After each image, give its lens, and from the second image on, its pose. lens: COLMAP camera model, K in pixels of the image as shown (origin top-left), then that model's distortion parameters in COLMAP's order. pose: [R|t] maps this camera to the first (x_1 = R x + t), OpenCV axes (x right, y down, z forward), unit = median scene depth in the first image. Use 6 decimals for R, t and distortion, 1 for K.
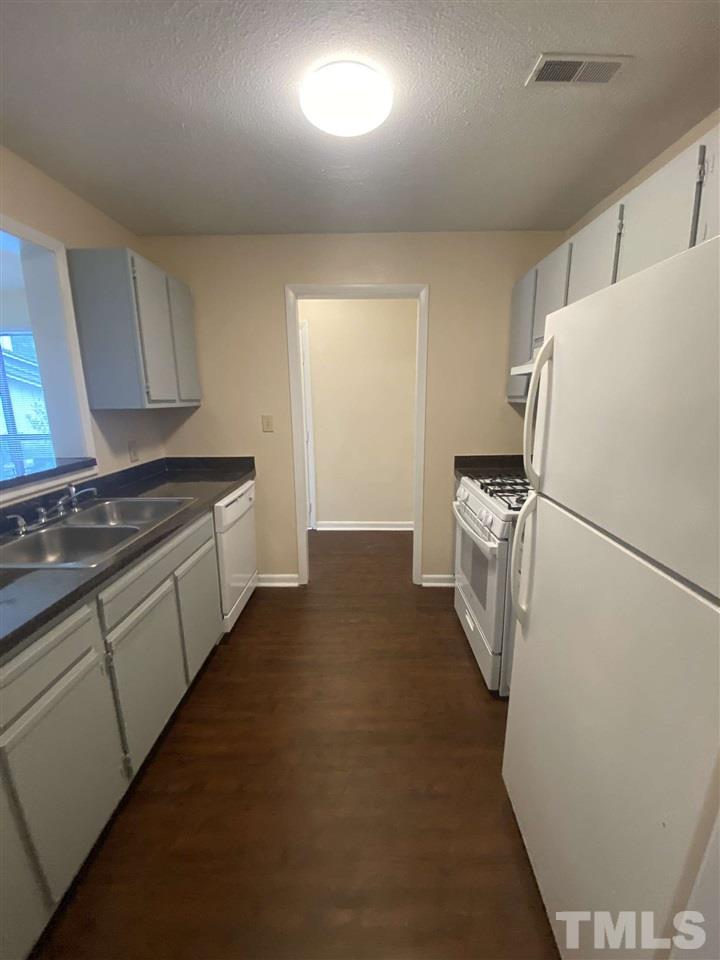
lens RADIAL K [[384.5, 0, 362.7], [0, 384.5, 478.7], [0, 0, 1]] dist [0.021258, -0.000135]
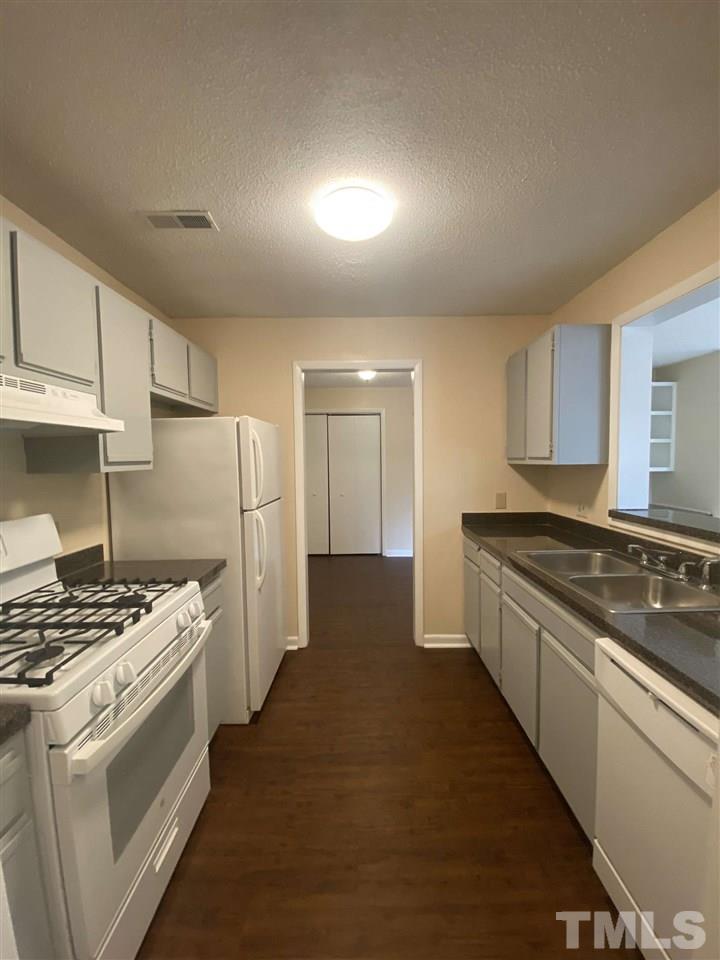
lens RADIAL K [[384.5, 0, 362.7], [0, 384.5, 478.7], [0, 0, 1]] dist [0.021258, -0.000135]
pose [[-0.999487, 0.023671, -0.021594, -0.015684], [0.016948, 0.962524, 0.270666, -0.407063], [0.027191, 0.270161, -0.962431, 1.882450]]
